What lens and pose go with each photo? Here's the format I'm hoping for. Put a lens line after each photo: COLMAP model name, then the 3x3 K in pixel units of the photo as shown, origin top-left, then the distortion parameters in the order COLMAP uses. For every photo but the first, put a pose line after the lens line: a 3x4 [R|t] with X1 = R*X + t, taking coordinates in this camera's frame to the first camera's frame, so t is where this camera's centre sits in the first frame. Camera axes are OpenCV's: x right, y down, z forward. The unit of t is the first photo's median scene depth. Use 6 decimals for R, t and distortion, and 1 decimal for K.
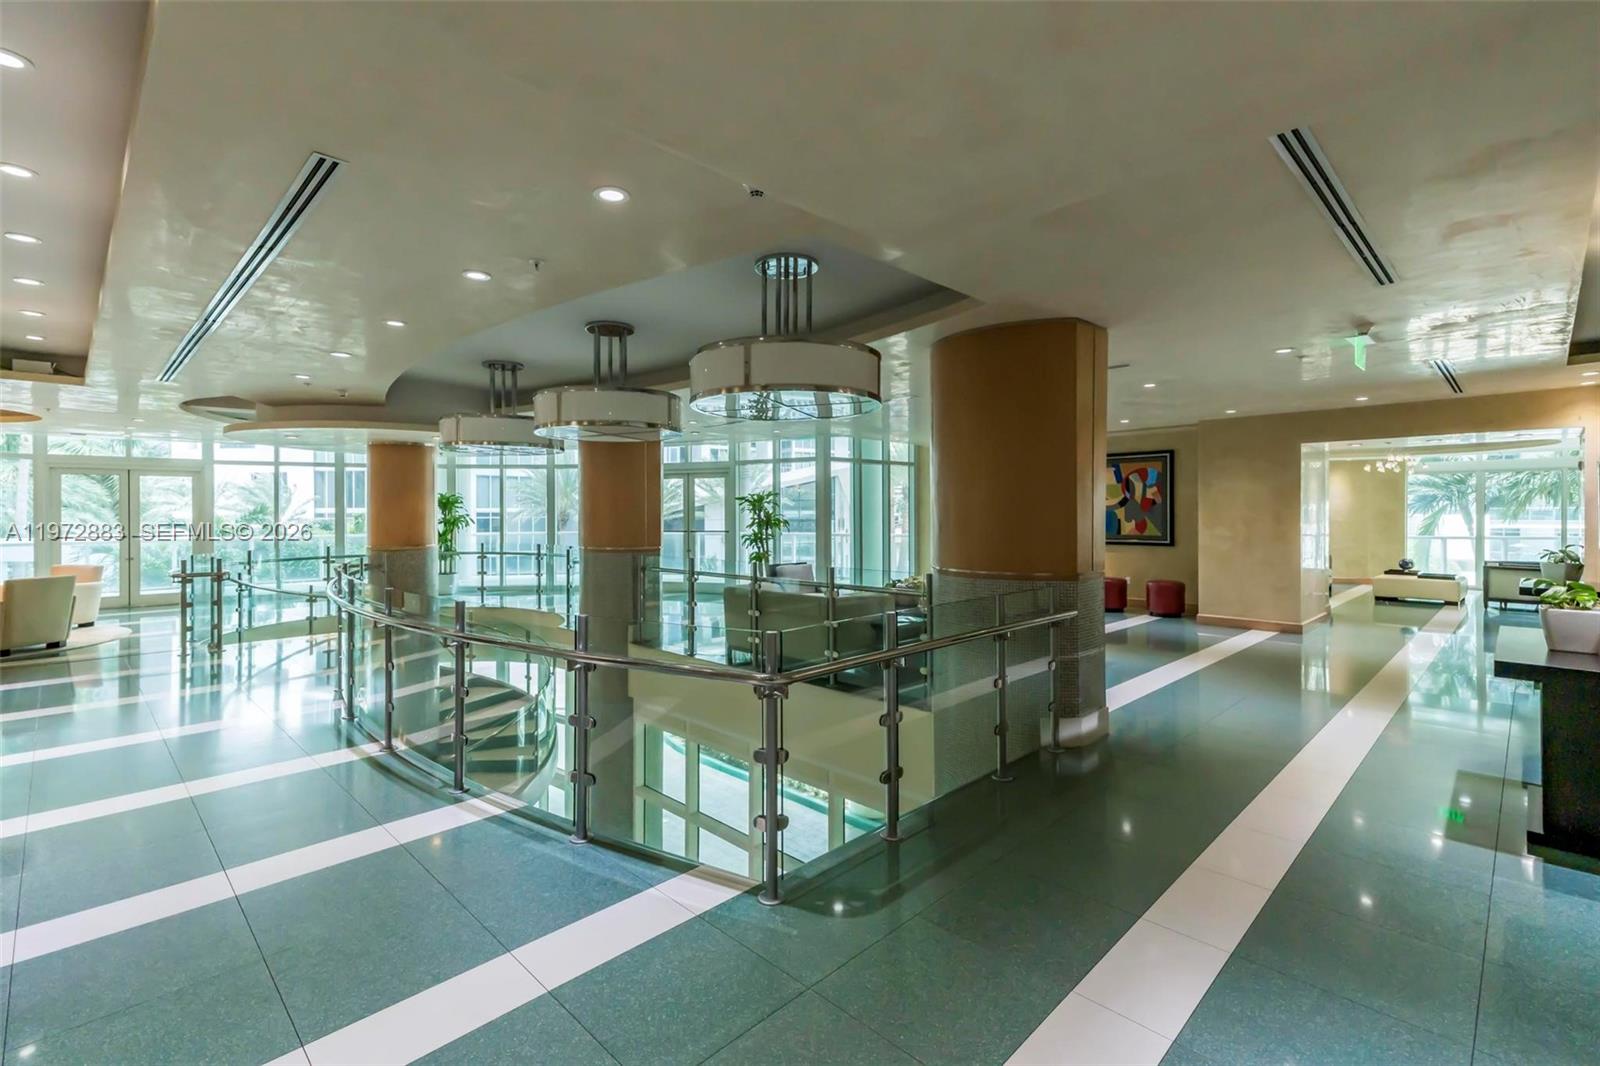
lens RADIAL K [[716.2, 0, 801.9], [0, 716.2, 515.8], [0, 0, 1]] dist [0.028162, 0.000367]
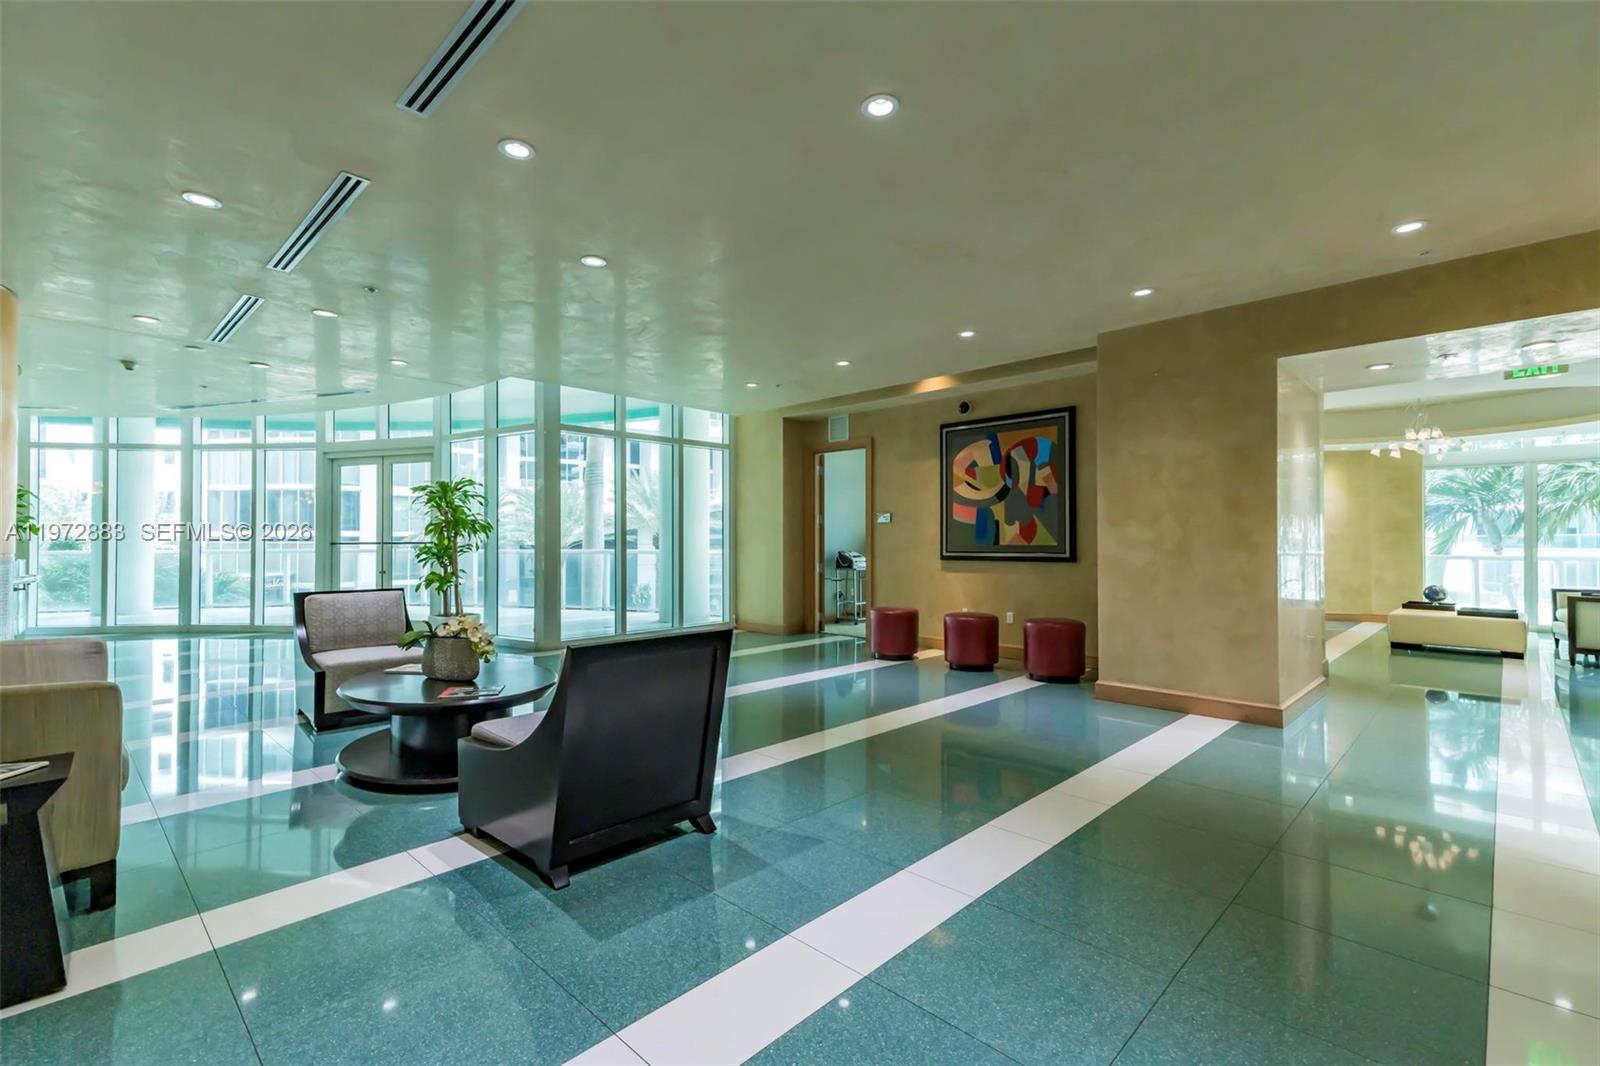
lens RADIAL K [[718.3, 0, 800.0], [0, 718.3, 533.0], [0, 0, 1]] dist [0.019273, -0.000337]
pose [[0.999875, 0.004522, 0.015152, 0.260904], [-0.004262, 0.999843, -0.017183, 0.027215], [-0.015228, 0.017116, 0.999738, 0.376191]]
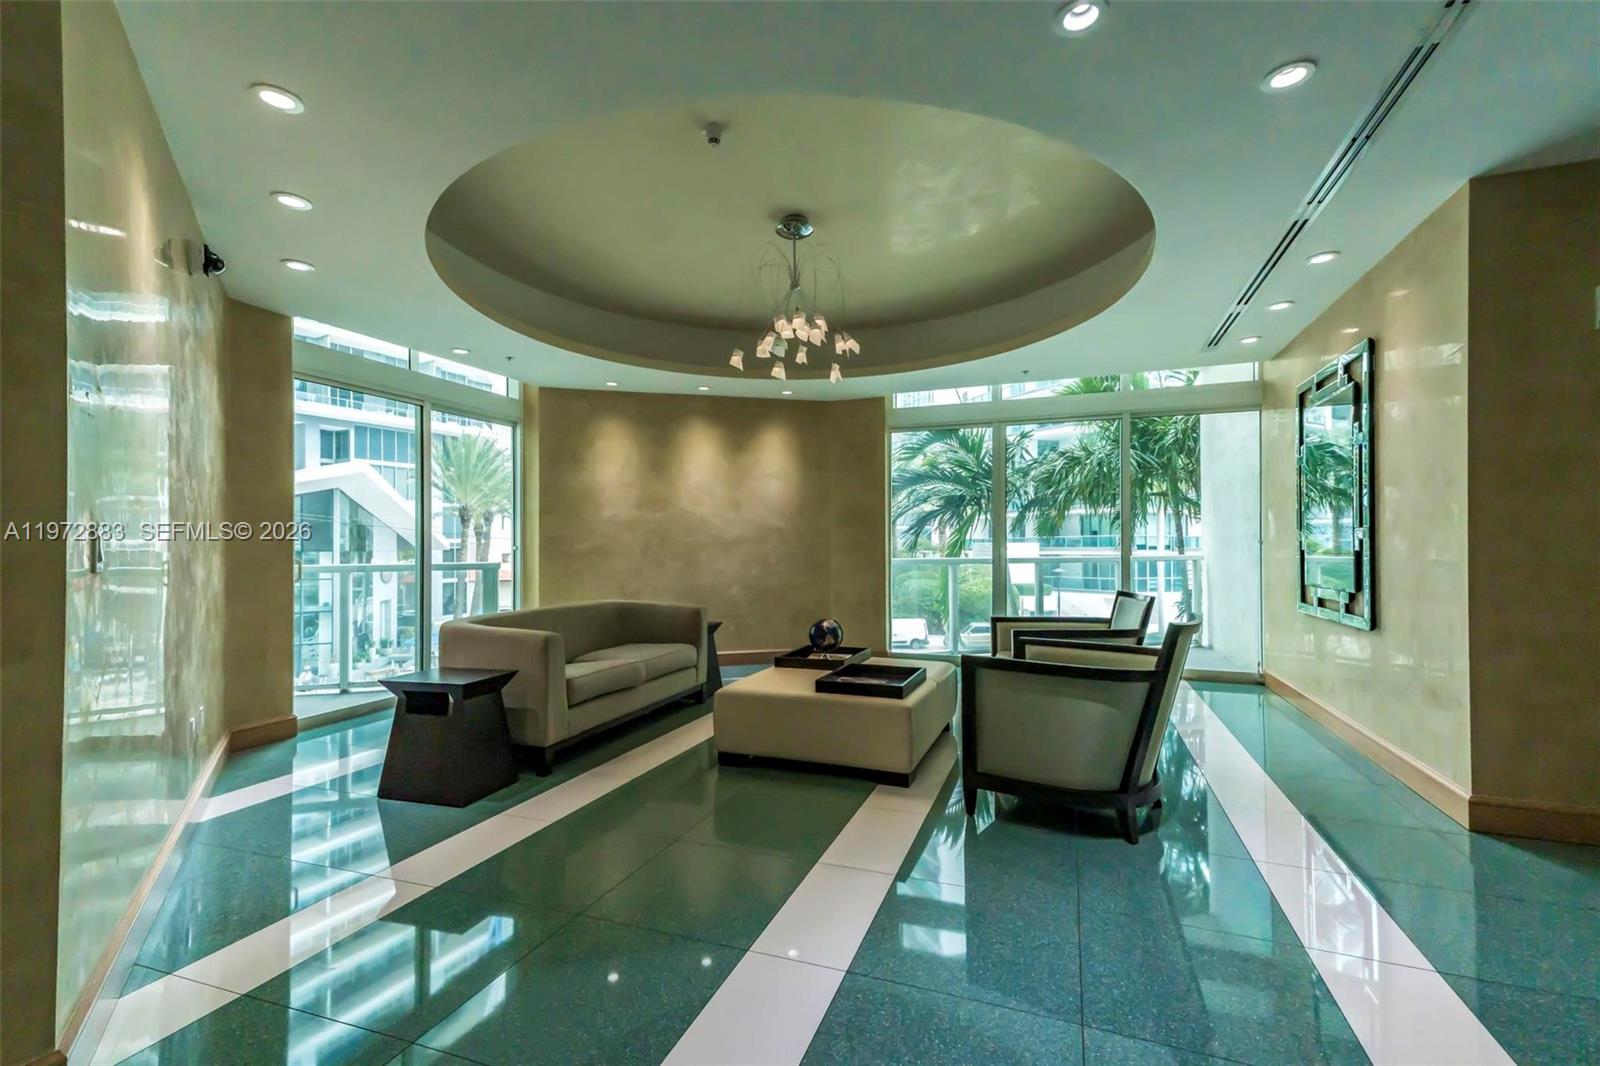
lens RADIAL K [[718.3, 0, 800.0], [0, 718.3, 533.0], [0, 0, 1]] dist [0.019273, -0.000337]
pose [[0.909929, 0.008221, 0.414682, 0.737487], [0.000129, 0.999798, -0.020105, 0.025994], [-0.414763, 0.018348, 0.909744, 0.755314]]
